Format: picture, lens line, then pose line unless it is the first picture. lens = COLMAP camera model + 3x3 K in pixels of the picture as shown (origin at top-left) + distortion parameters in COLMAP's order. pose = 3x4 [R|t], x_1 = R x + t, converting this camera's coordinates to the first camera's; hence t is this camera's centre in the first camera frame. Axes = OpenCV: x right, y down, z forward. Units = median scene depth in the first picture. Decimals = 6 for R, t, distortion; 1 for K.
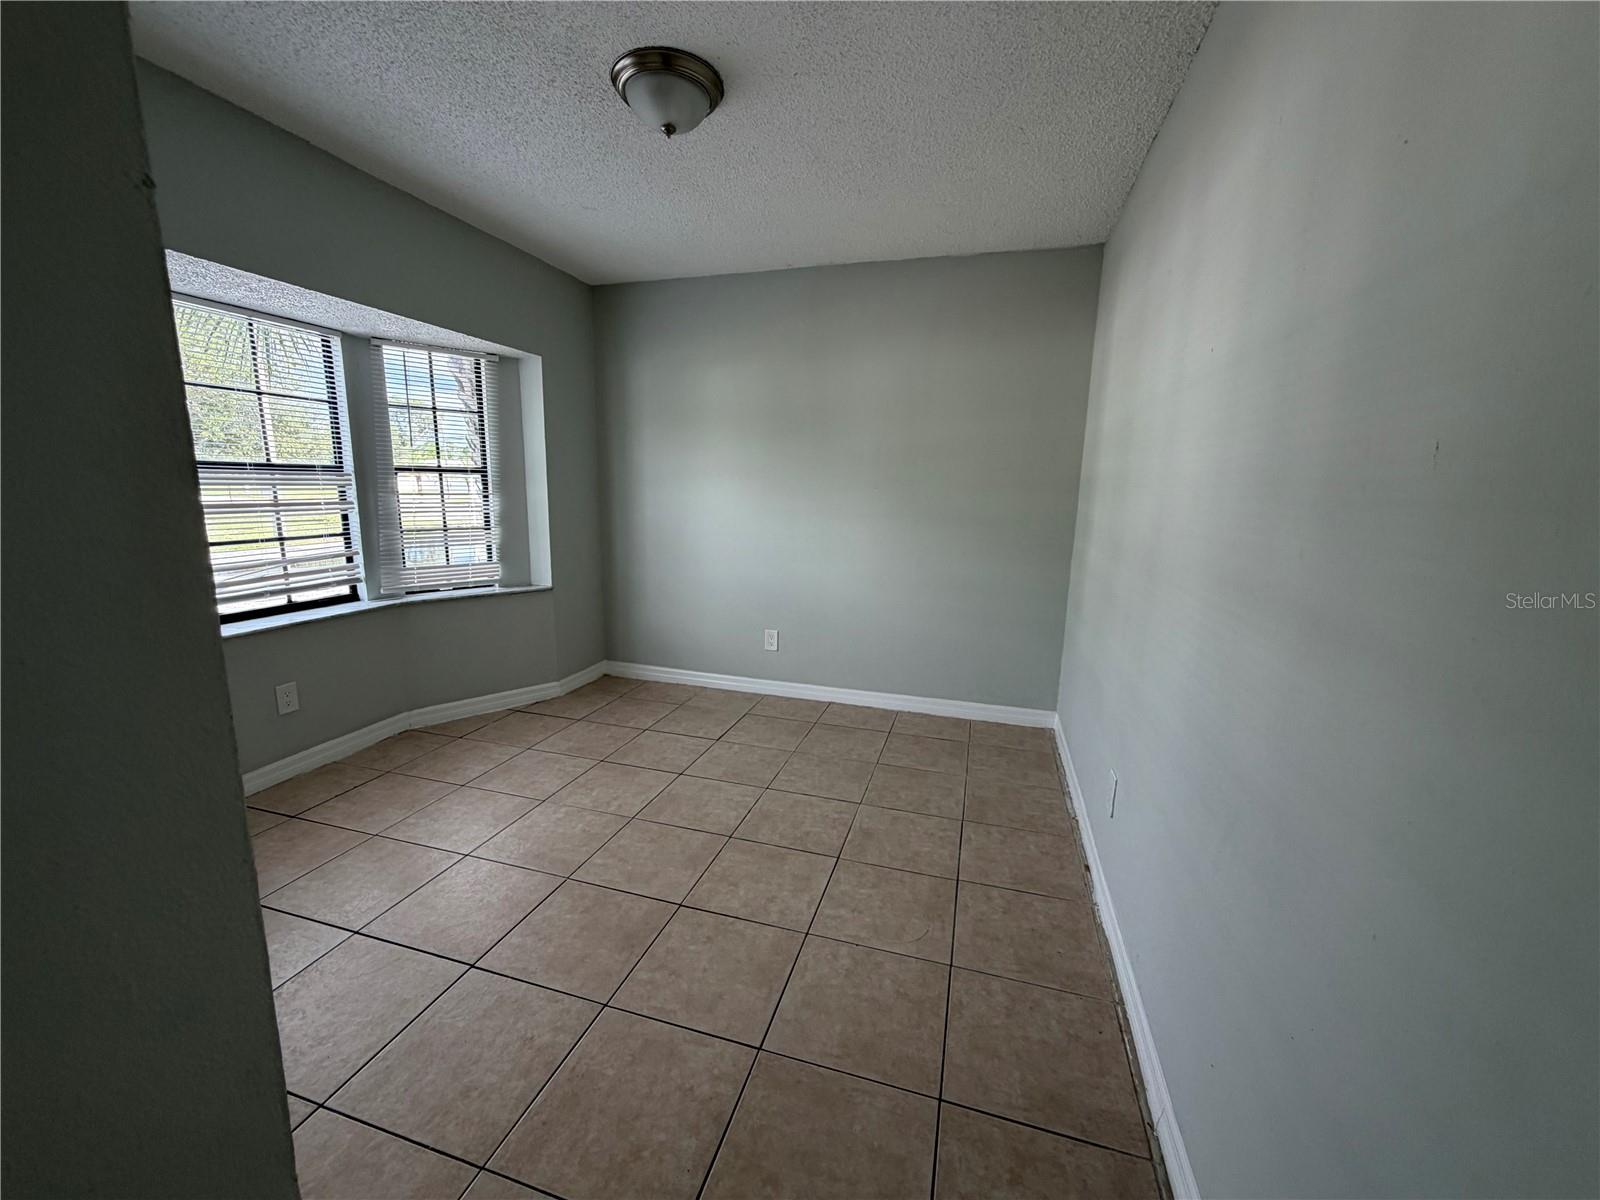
lens RADIAL K [[638.0, 0, 796.5], [0, 638.0, 603.8], [0, 0, 1]] dist [0.001270, -0.000024]
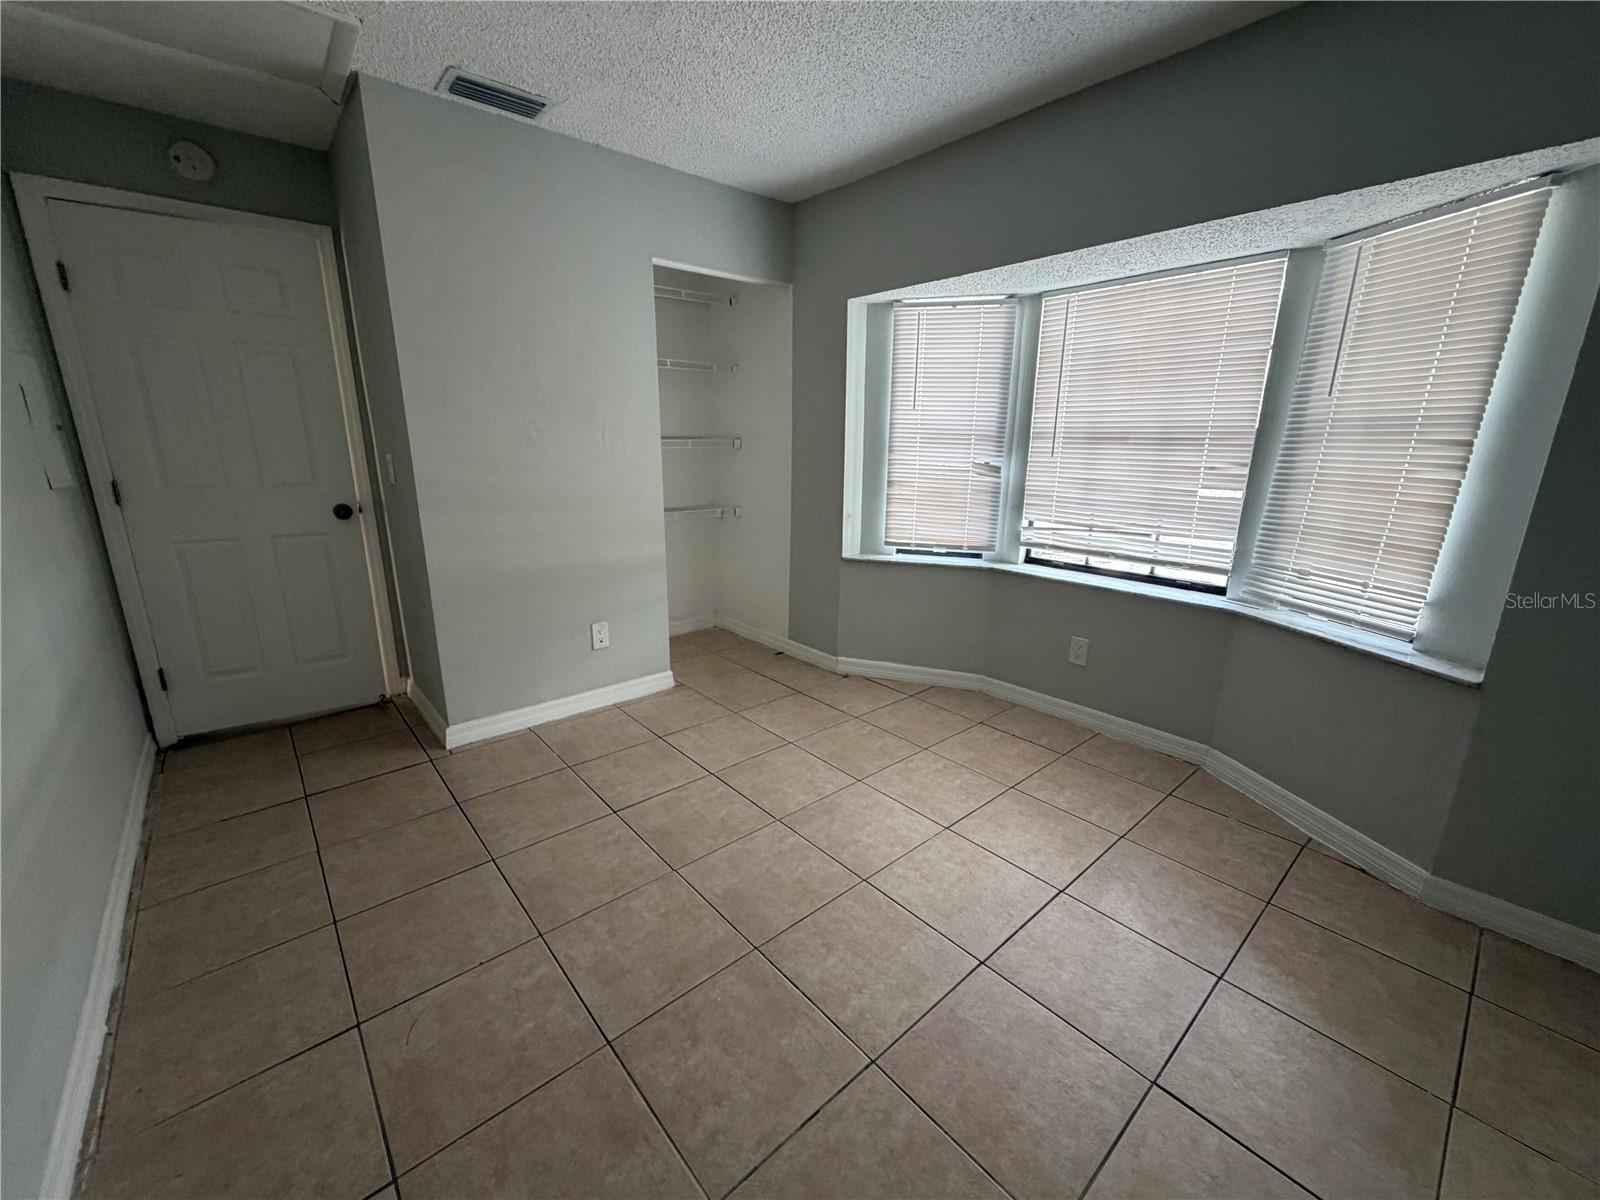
lens RADIAL K [[638.0, 0, 796.5], [0, 638.0, 603.8], [0, 0, 1]] dist [0.001270, -0.000024]
pose [[-0.534026, 0.192307, -0.823307, 0.424522], [-0.173699, 0.928060, 0.329443, -0.254982], [0.827433, 0.318938, -0.462205, 1.381163]]
